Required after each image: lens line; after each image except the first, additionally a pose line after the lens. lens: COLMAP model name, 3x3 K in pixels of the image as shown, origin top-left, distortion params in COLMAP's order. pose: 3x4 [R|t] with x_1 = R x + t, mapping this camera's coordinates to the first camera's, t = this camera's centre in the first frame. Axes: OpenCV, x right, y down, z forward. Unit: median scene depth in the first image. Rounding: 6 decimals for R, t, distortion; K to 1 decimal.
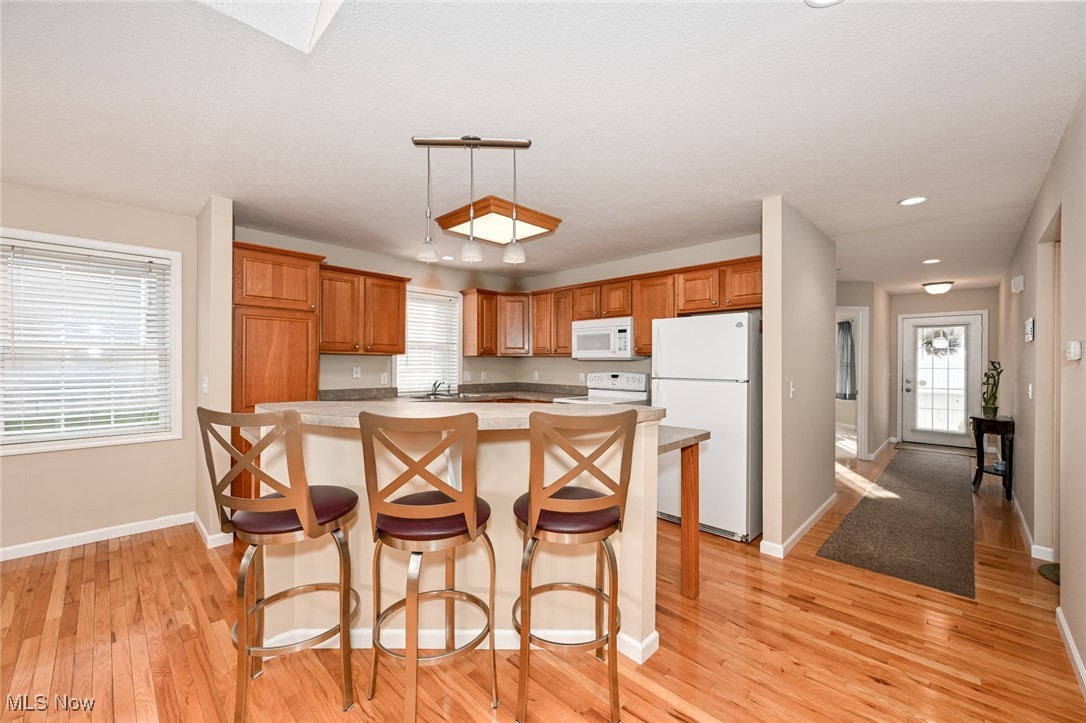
lens RADIAL K [[432.4, 0, 543.0], [0, 432.4, 361.5], [0, 0, 1]] dist [0.000855, 0.000384]
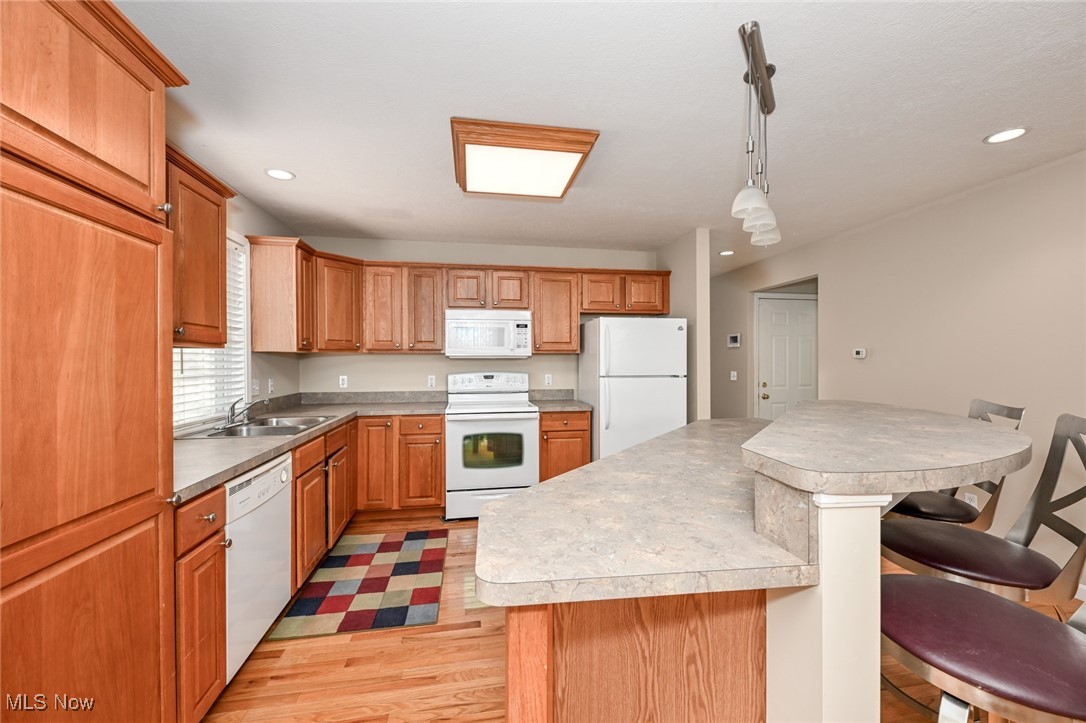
lens RADIAL K [[432.4, 0, 543.0], [0, 432.4, 361.5], [0, 0, 1]] dist [0.000855, 0.000384]
pose [[0.583945, -0.008135, 0.811753, -0.496792], [0.003182, 0.999965, 0.007732, -0.003508], [-0.811787, -0.001932, 0.583950, 0.424597]]
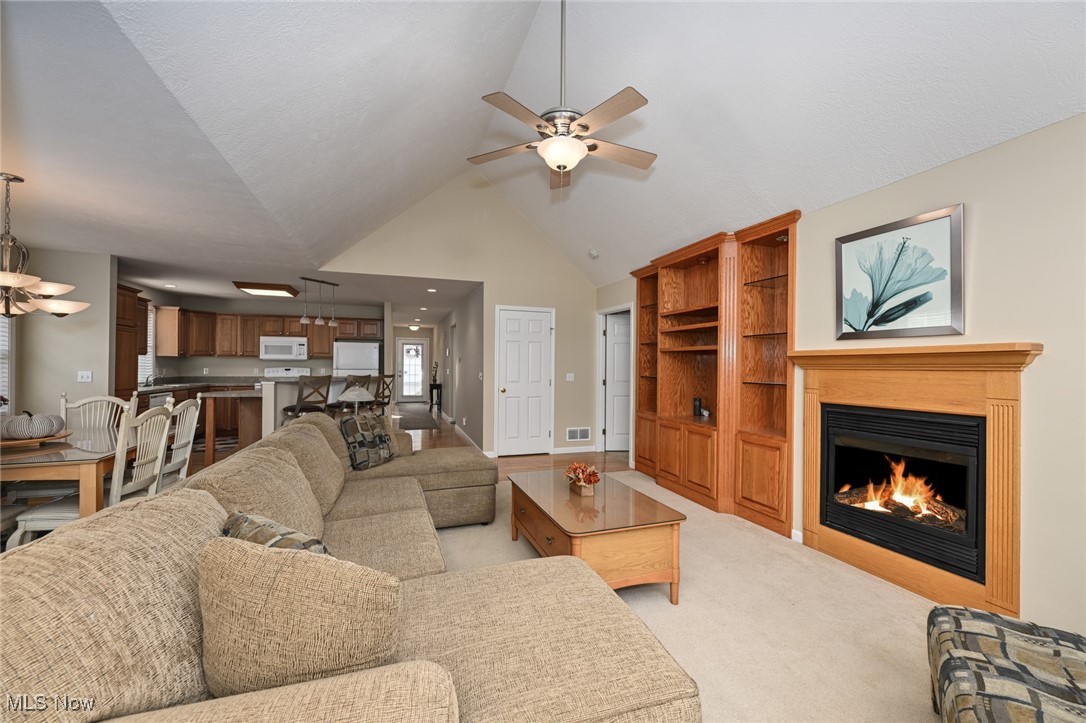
lens RADIAL K [[432.4, 0, 543.0], [0, 432.4, 361.5], [0, 0, 1]] dist [0.000855, 0.000384]
pose [[0.448645, 0.004215, 0.893700, -0.965758], [-0.007059, 0.999974, -0.001172, -0.003493], [-0.893682, -0.005783, 0.448663, -0.721090]]
